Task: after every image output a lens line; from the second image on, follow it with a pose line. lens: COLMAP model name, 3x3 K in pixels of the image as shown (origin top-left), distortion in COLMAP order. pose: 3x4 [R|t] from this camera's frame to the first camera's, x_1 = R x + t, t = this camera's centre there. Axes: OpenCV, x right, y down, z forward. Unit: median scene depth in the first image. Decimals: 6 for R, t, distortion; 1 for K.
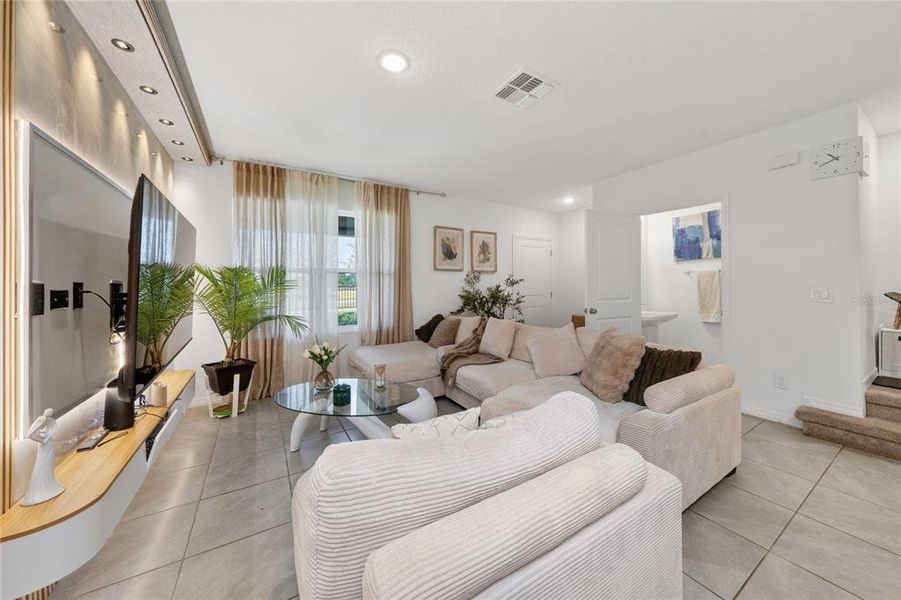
lens RADIAL K [[311.2, 0, 454.5], [0, 311.2, 286.7], [0, 0, 1]] dist [0.000700, -0.000299]
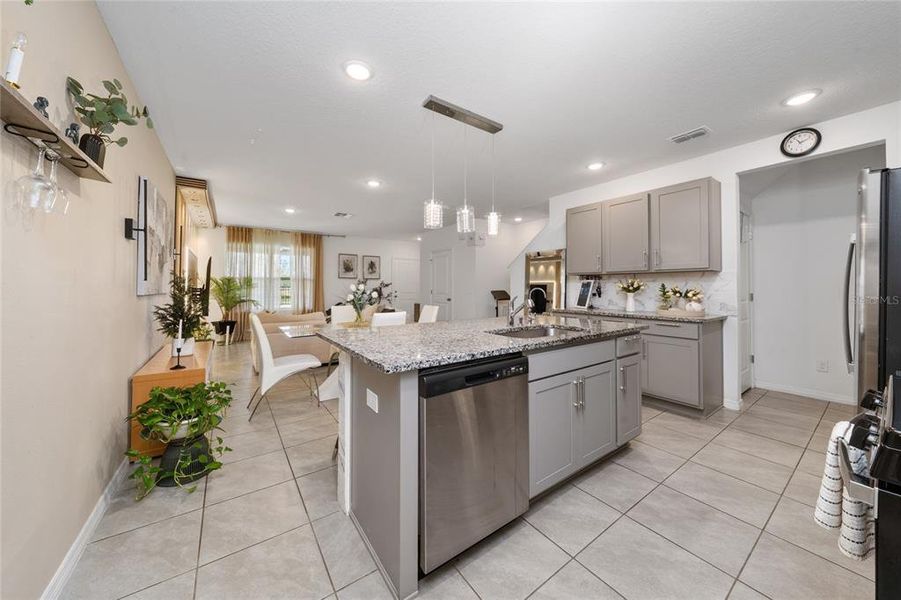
lens RADIAL K [[311.2, 0, 452.2], [0, 311.2, 283.3], [0, 0, 1]] dist [0.000700, -0.000299]
pose [[0.996519, 0.010005, 0.082758, 0.607207], [-0.008922, 0.999870, -0.013438, -0.005706], [-0.082882, 0.012652, 0.996479, -1.160332]]
